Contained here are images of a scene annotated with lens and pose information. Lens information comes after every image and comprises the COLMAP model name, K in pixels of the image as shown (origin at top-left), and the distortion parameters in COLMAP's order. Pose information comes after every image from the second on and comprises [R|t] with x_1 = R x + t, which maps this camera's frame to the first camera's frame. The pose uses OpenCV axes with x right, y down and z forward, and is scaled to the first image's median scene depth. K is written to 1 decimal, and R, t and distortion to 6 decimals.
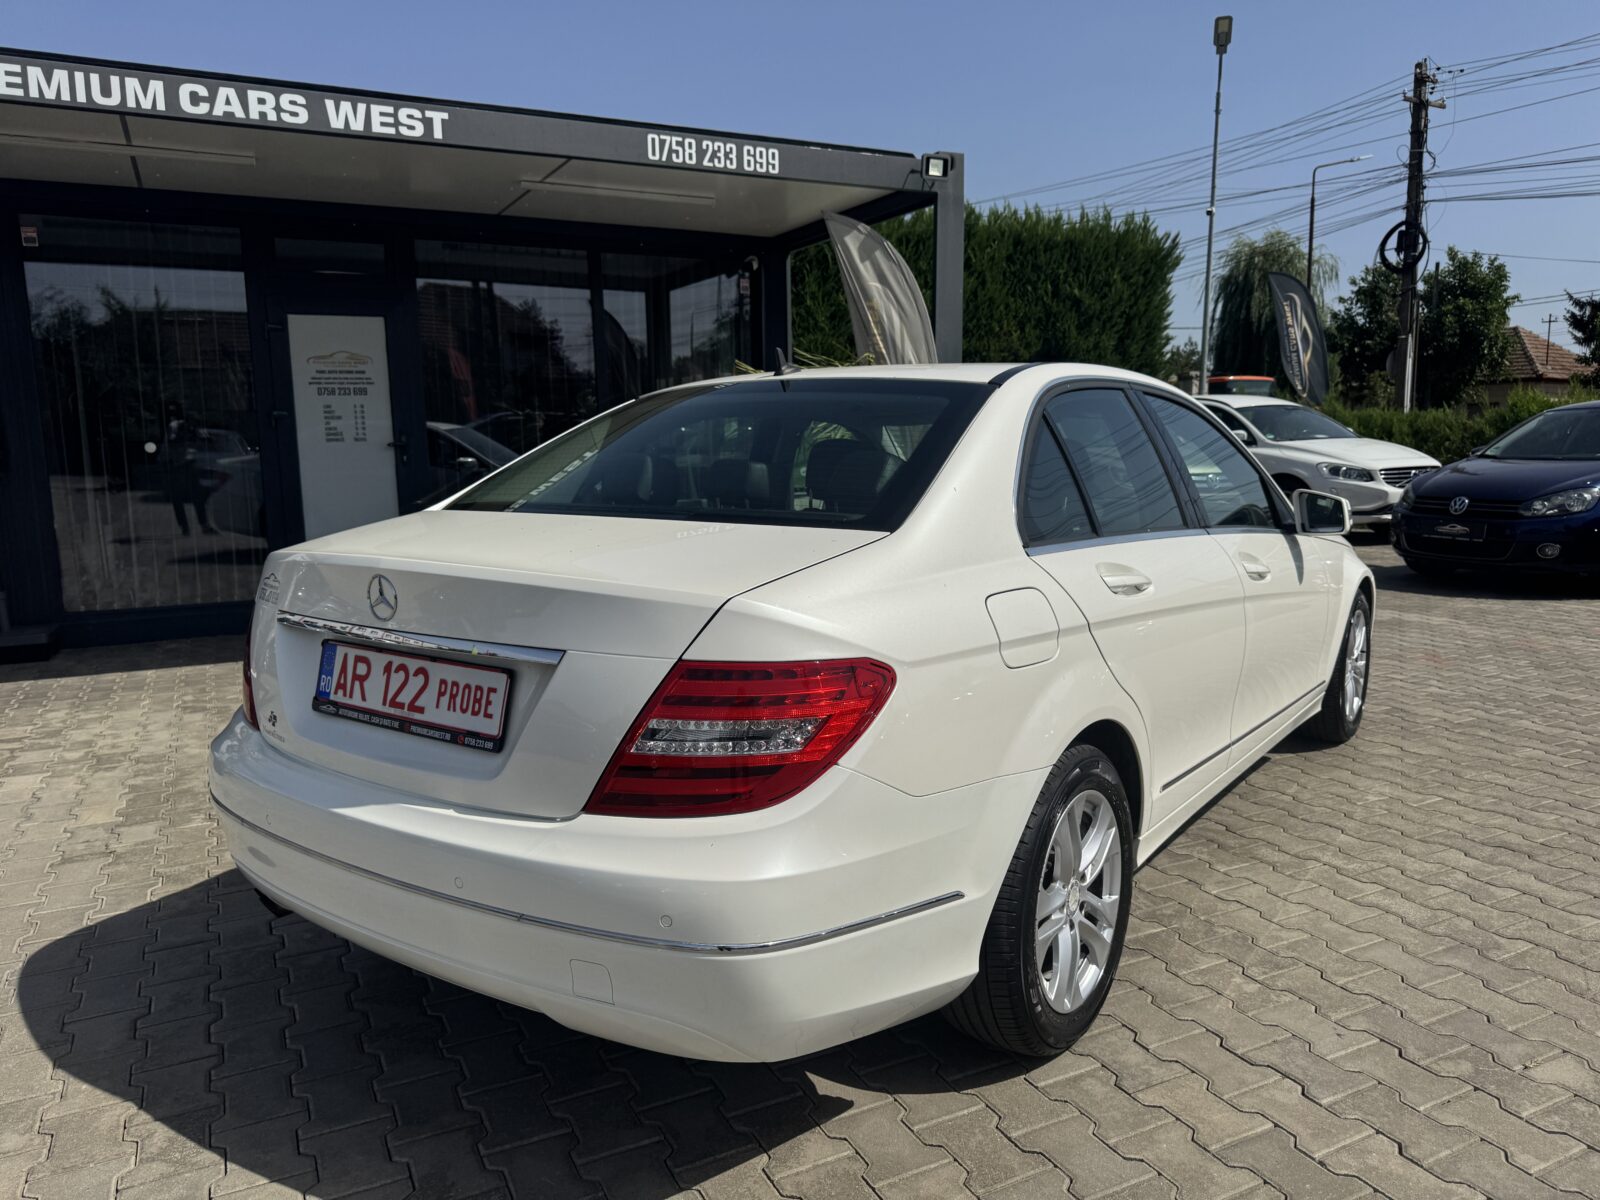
lens RADIAL K [[1145.0, 0, 794.7], [0, 1145.0, 606.5], [0, 0, 1]] dist [-0.003661, -0.003746]
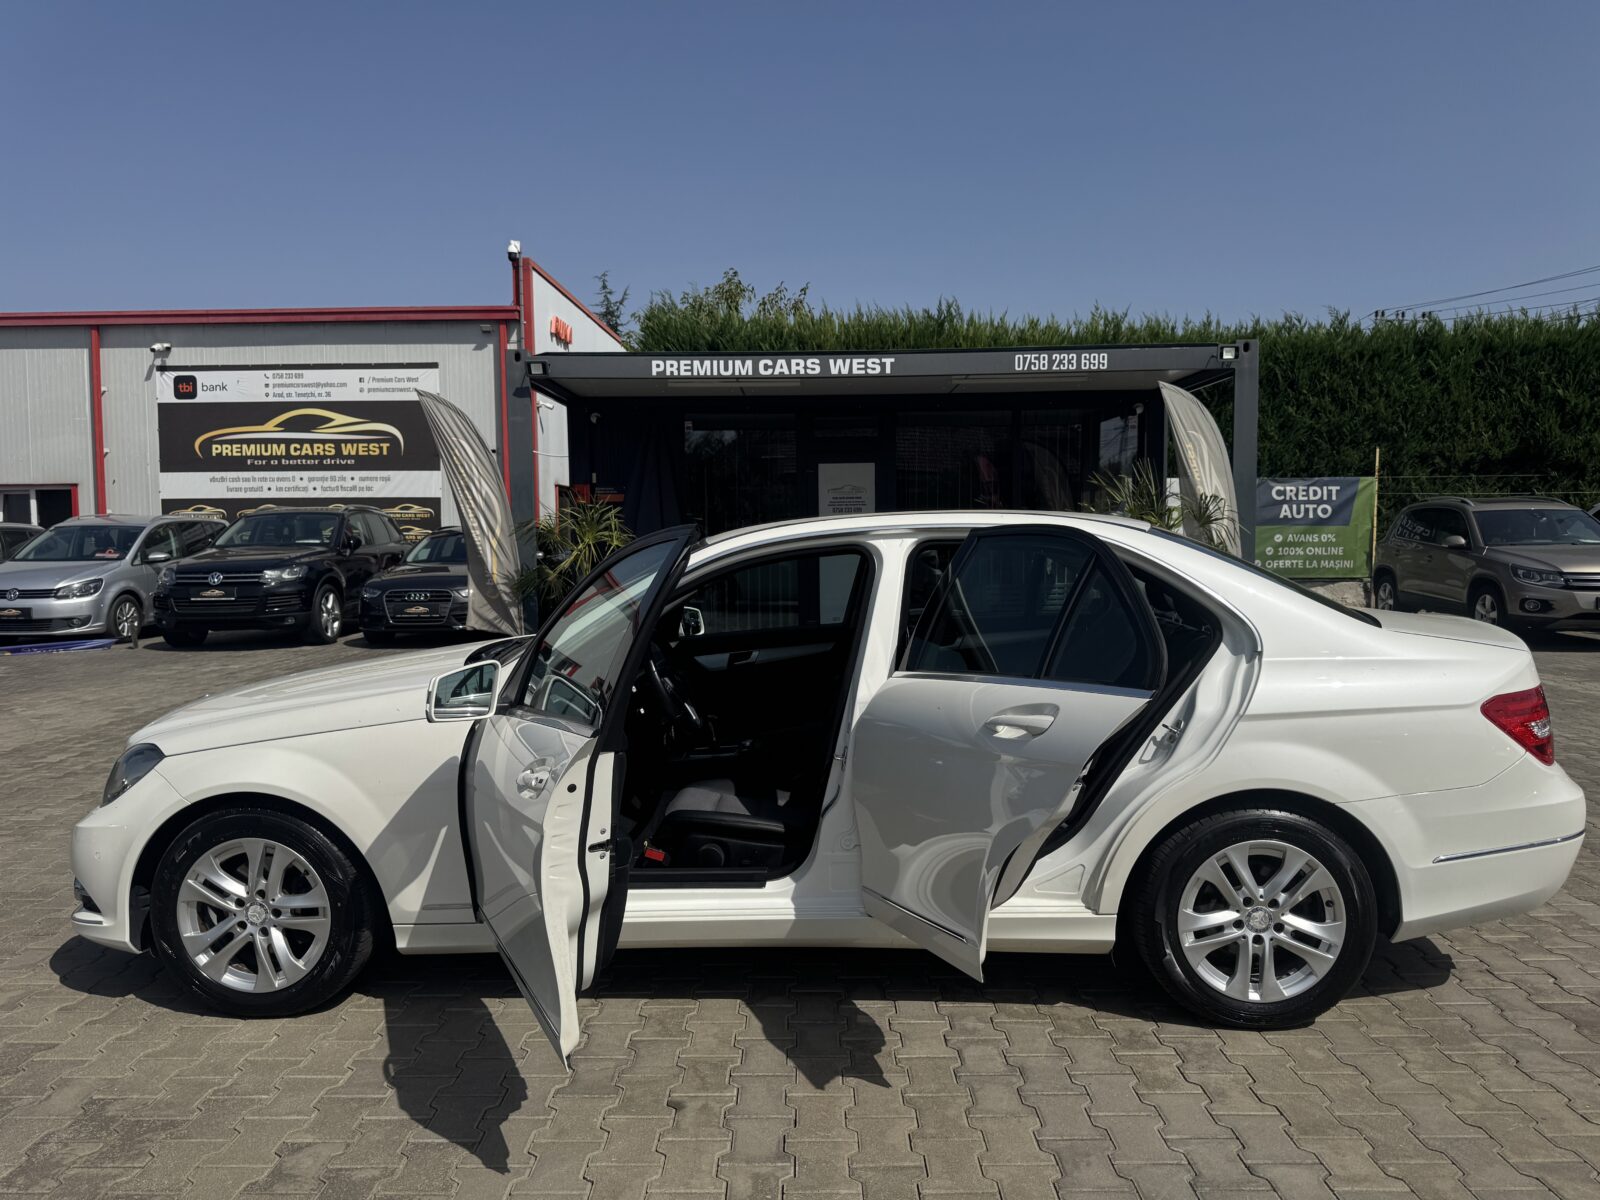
lens RADIAL K [[1145.0, 0, 794.7], [0, 1145.0, 606.5], [0, 0, 1]] dist [-0.003661, -0.003746]
pose [[0.885841, 0.032177, -0.462871, 0.347040], [-0.067802, 0.995861, -0.060529, 0.059639], [0.459008, 0.085003, 0.884357, -0.533480]]
